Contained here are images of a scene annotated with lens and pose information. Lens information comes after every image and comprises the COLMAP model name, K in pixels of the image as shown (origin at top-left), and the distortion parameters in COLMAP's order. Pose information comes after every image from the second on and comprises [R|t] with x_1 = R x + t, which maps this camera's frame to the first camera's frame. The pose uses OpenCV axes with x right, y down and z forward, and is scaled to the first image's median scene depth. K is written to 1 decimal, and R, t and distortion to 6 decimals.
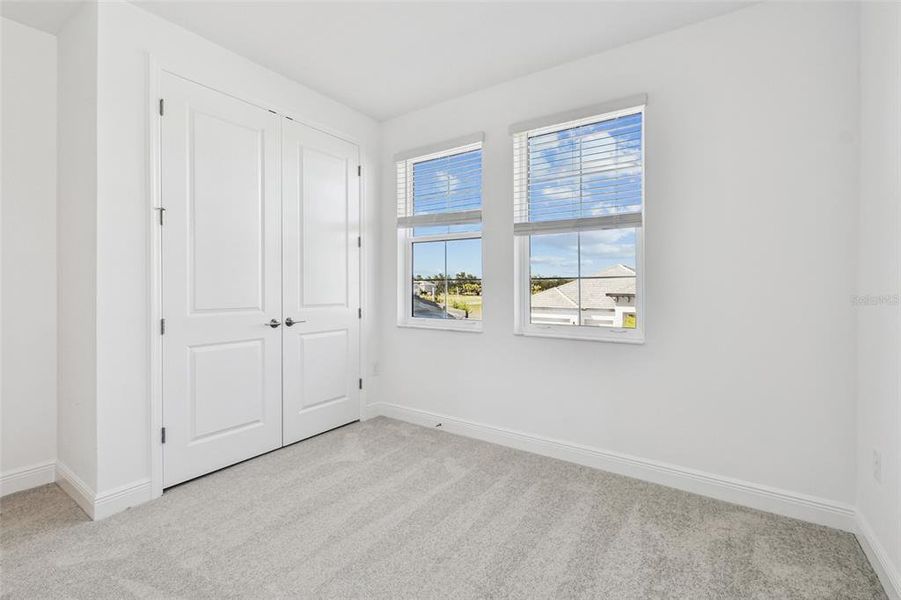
lens RADIAL K [[416.3, 0, 450.0], [0, 416.3, 286.6], [0, 0, 1]] dist [-0.000933, -0.001017]
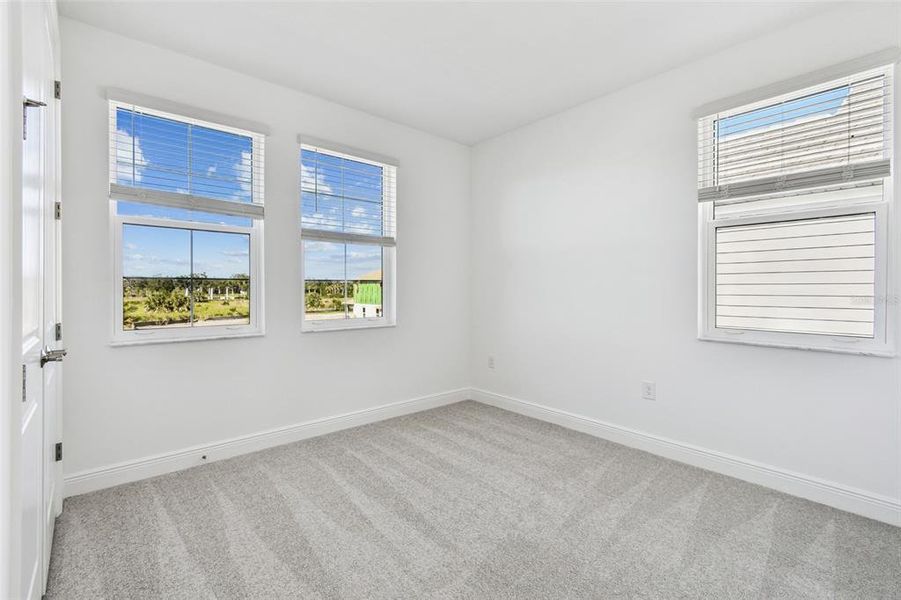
lens RADIAL K [[416.3, 0, 450.0], [0, 416.3, 286.6], [0, 0, 1]] dist [-0.000933, -0.001017]
pose [[0.232426, 0.002811, 0.972610, -0.818485], [0.001521, 0.999994, -0.003253, 0.002561], [-0.972613, 0.002236, 0.232420, 0.402010]]
